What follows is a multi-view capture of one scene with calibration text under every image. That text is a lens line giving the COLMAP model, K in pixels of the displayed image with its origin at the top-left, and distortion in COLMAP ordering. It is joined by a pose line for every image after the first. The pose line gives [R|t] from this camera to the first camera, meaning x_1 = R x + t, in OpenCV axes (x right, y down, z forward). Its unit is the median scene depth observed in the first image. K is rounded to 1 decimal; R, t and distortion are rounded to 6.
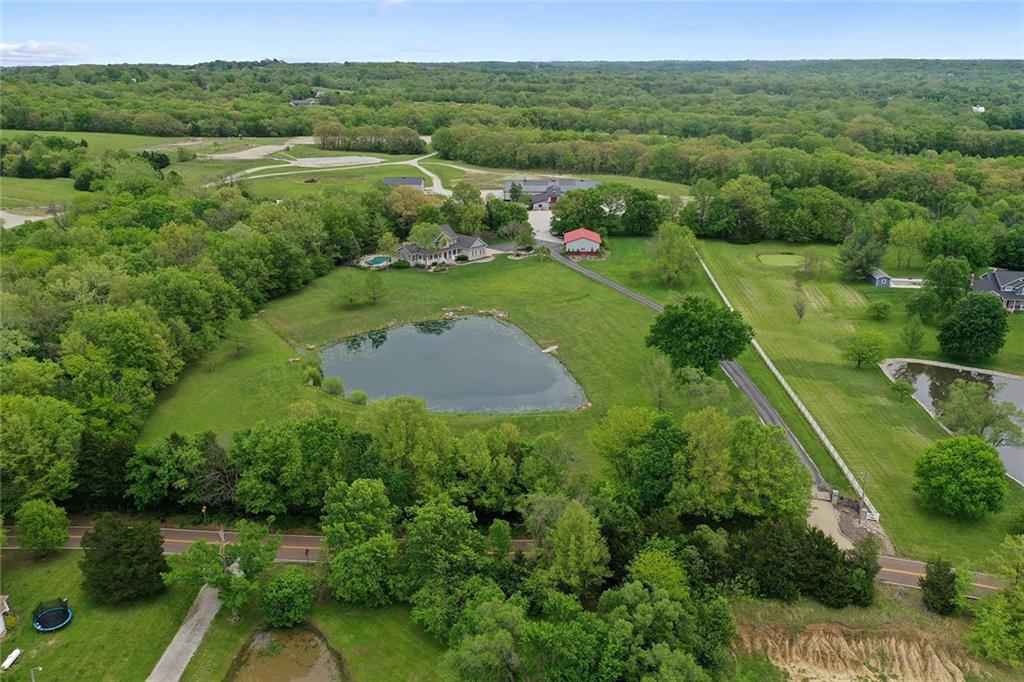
lens RADIAL K [[799.2, 0, 505.9], [0, 799.2, 339.1], [0, 0, 1]] dist [-0.012463, 0.000914]
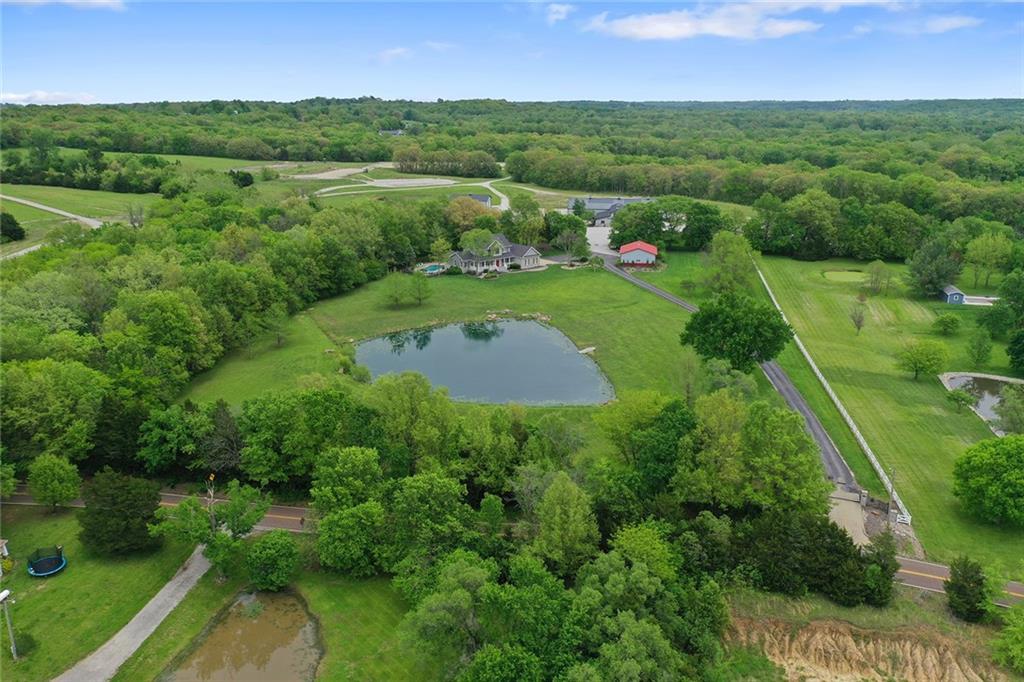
lens RADIAL K [[799.2, 0, 506.7], [0, 799.2, 339.5], [0, 0, 1]] dist [-0.012463, 0.000914]
pose [[0.993846, 0.032327, -0.105952, 0.065147], [-0.037145, 0.998349, -0.043822, 0.049600], [0.104360, 0.047488, 0.993405, 0.021430]]
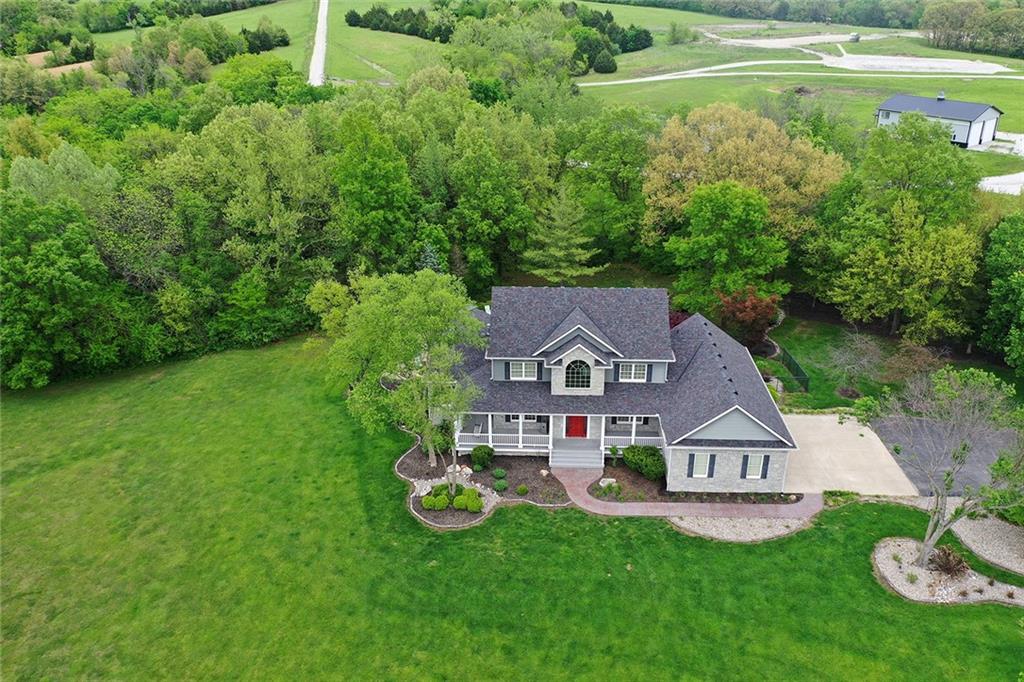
lens RADIAL K [[799.2, 0, 507.9], [0, 799.2, 339.5], [0, 0, 1]] dist [-0.012463, 0.000914]
pose [[0.659068, 0.315843, -0.682549, 0.084903], [-0.245012, 0.948203, 0.202188, -0.249374], [0.711055, 0.033977, 0.702315, 1.224911]]
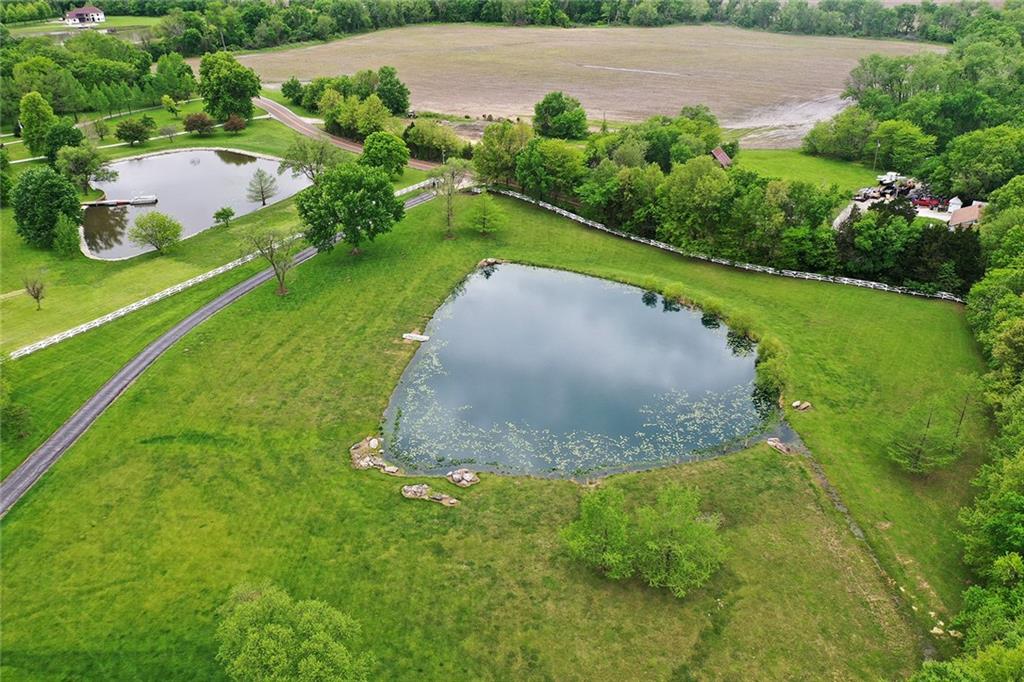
lens RADIAL K [[799.2, 0, 508.5], [0, 799.2, 336.6], [0, 0, 1]] dist [-0.012463, 0.000914]
pose [[-0.881447, -0.201510, 0.427136, -0.331492], [0.177332, 0.697019, 0.694779, -0.481742], [-0.437727, 0.688156, -0.578651, 1.467225]]
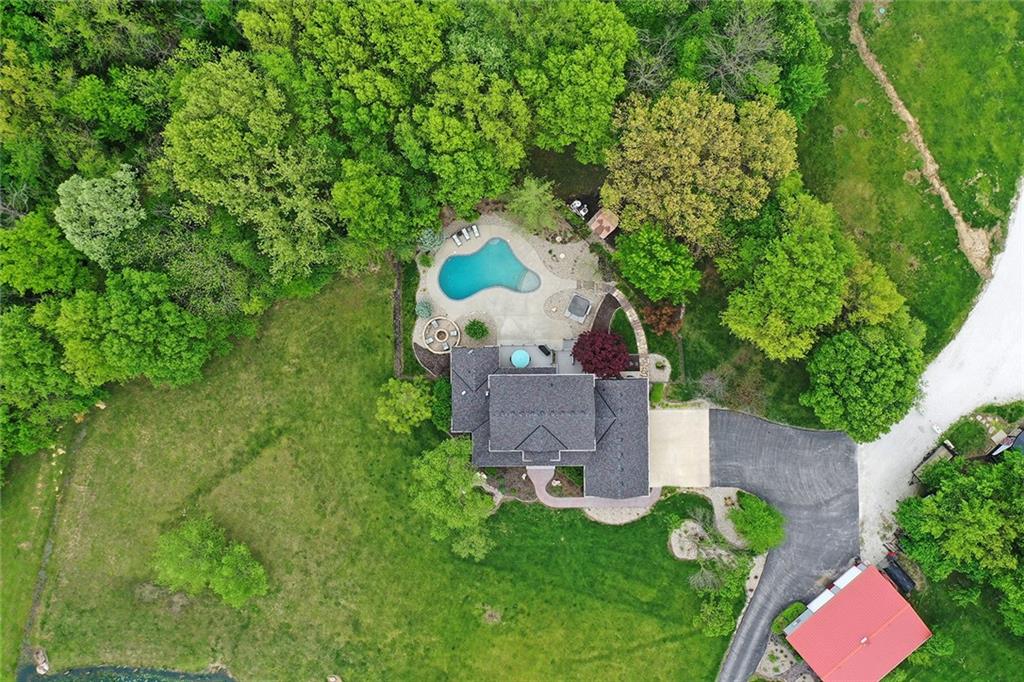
lens RADIAL K [[799.2, 0, 508.5], [0, 799.2, 338.9], [0, 0, 1]] dist [-0.012463, 0.000914]
pose [[0.703239, 0.710825, -0.013526, -0.182898], [-0.218016, 0.233719, 0.947546, -0.749140], [0.676701, -0.663403, 0.319332, 1.325920]]
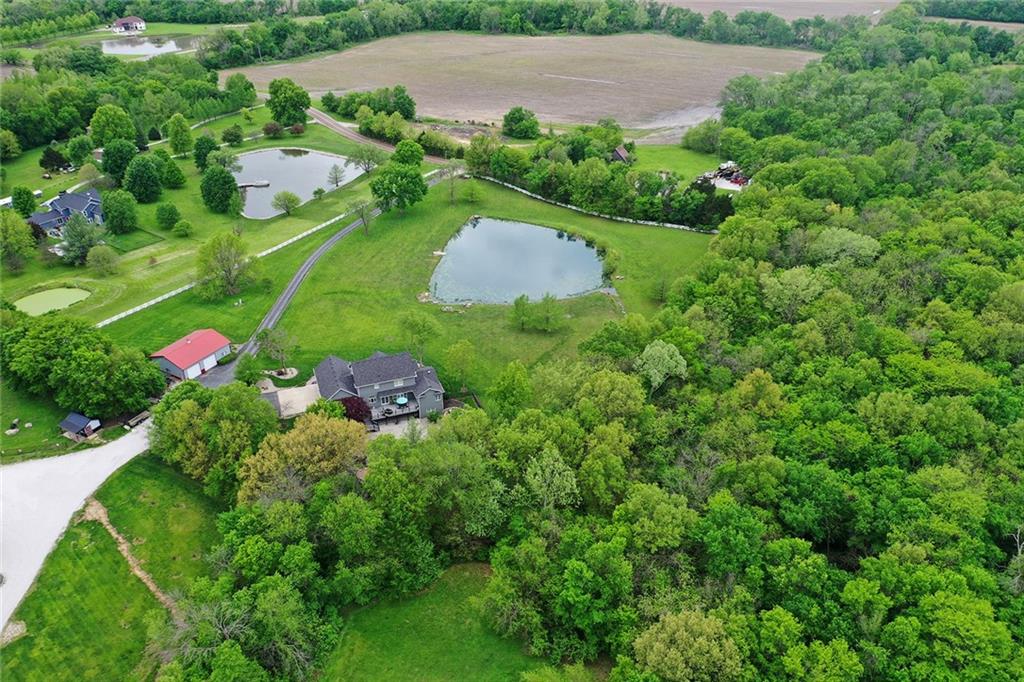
lens RADIAL K [[799.2, 0, 507.6], [0, 799.2, 339.5], [0, 0, 1]] dist [-0.012463, 0.000914]
pose [[-0.892721, -0.205141, 0.401207, -0.675934], [0.170657, 0.670122, 0.722366, -0.919779], [-0.417044, 0.713340, -0.563223, 1.968623]]
